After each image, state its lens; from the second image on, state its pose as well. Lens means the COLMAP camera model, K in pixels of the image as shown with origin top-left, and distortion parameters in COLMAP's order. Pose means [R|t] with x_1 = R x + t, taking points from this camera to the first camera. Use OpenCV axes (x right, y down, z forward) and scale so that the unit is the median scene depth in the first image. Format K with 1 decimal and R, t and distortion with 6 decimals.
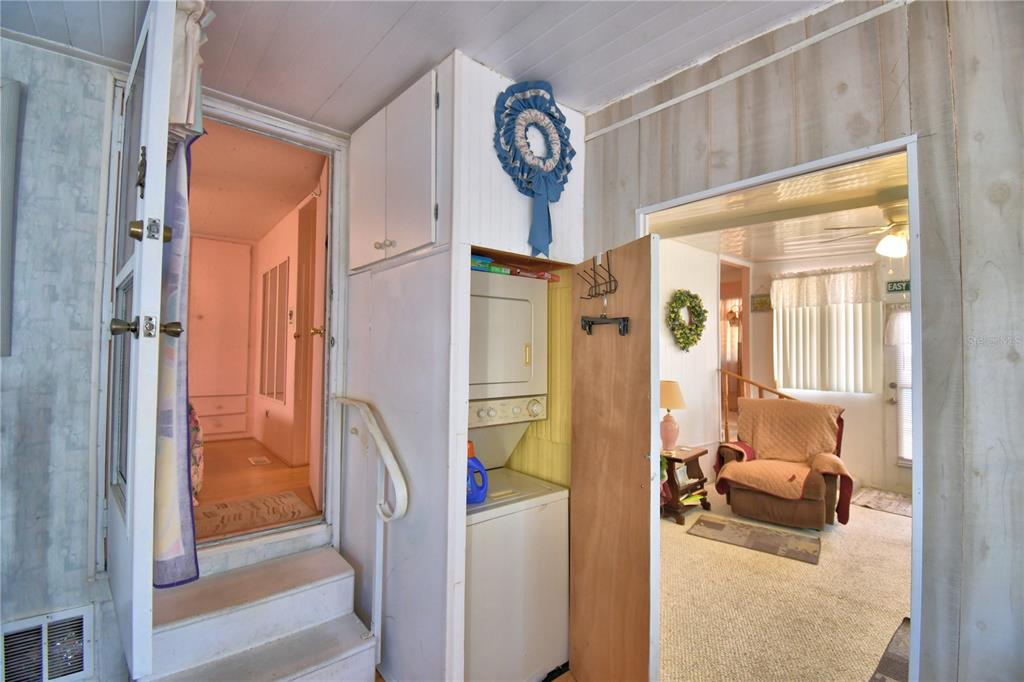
lens RADIAL K [[449.1, 0, 507.7], [0, 449.1, 340.8], [0, 0, 1]] dist [0.003770, -0.015231]
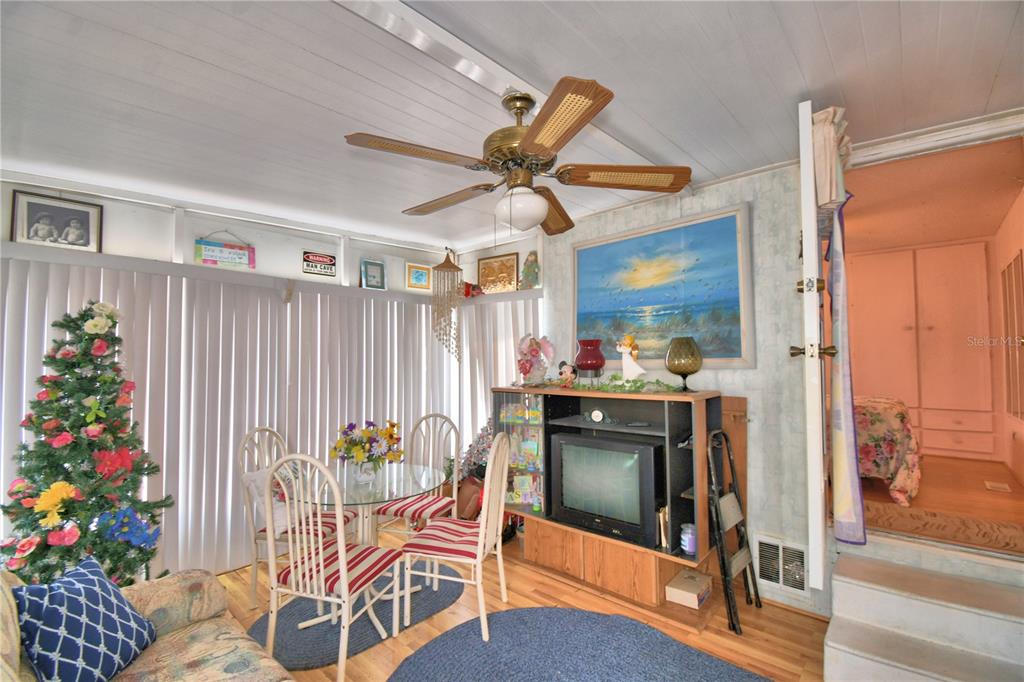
lens RADIAL K [[449.1, 0, 507.3], [0, 449.1, 336.2], [0, 0, 1]] dist [0.003770, -0.015231]
pose [[0.143153, -0.063497, -0.987662, 0.173153], [0.032183, 0.997711, -0.059479, -0.007678], [0.989177, -0.023271, 0.144869, -0.070436]]
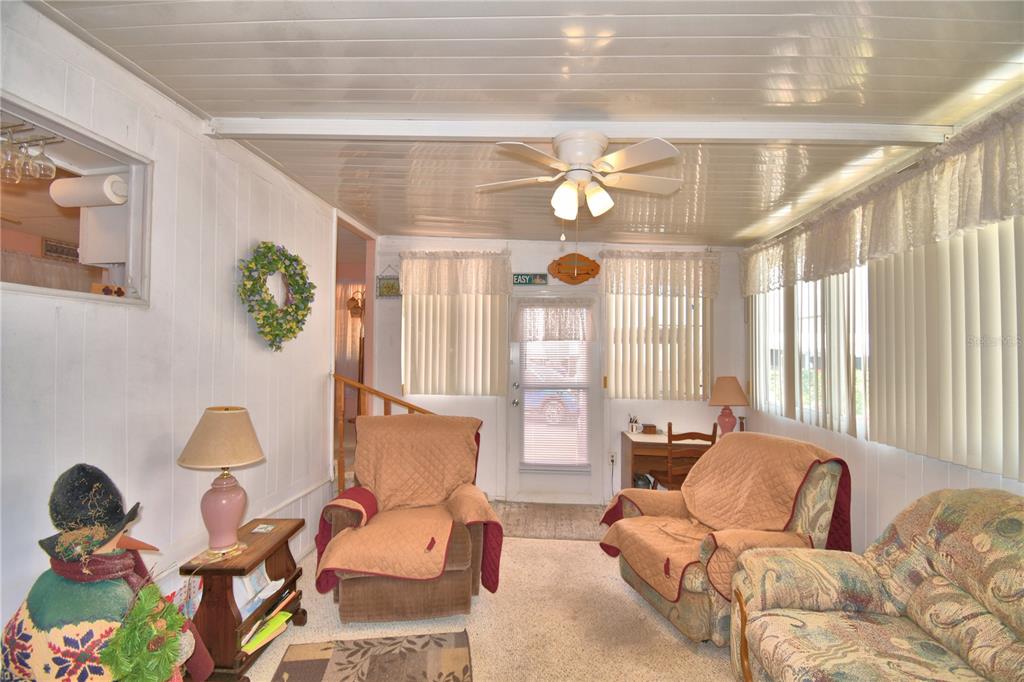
lens RADIAL K [[449.1, 0, 501.7], [0, 449.1, 331.9], [0, 0, 1]] dist [0.003770, -0.015231]
pose [[0.713510, 0.026315, 0.700151, 0.233302], [-0.019253, 0.999653, -0.017951, 0.007910], [-0.700381, -0.000671, 0.713769, 0.442918]]
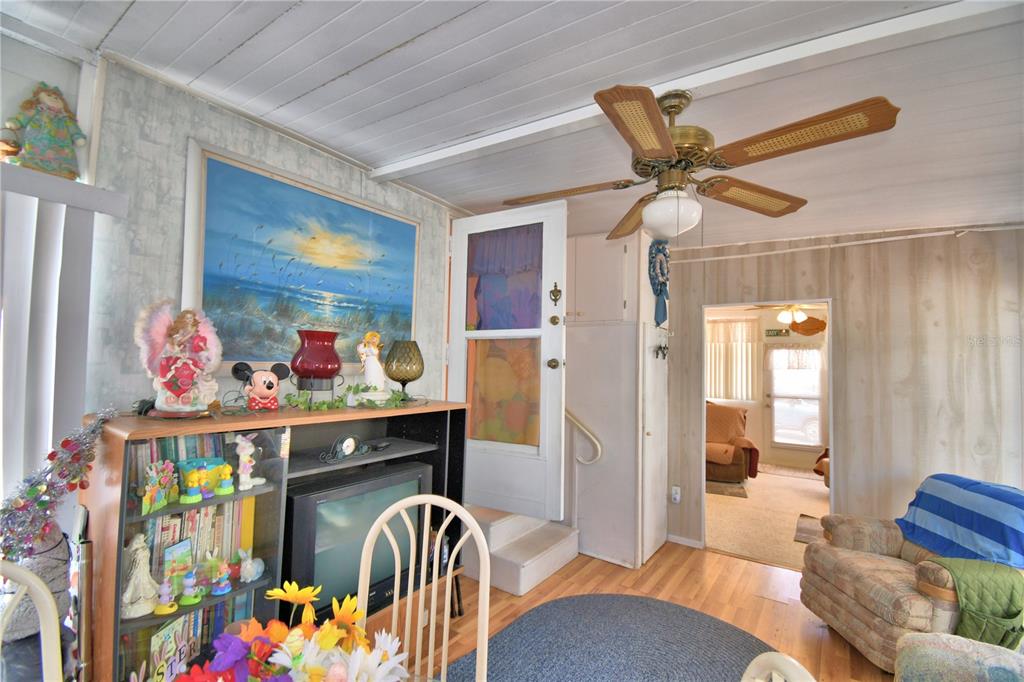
lens RADIAL K [[449.1, 0, 501.2], [0, 449.1, 343.8], [0, 0, 1]] dist [0.003770, -0.015231]
pose [[0.968209, 0.030437, 0.248282, -0.551215], [-0.024766, 0.999357, -0.025933, -0.022215], [-0.248912, 0.018959, 0.968341, -0.369905]]
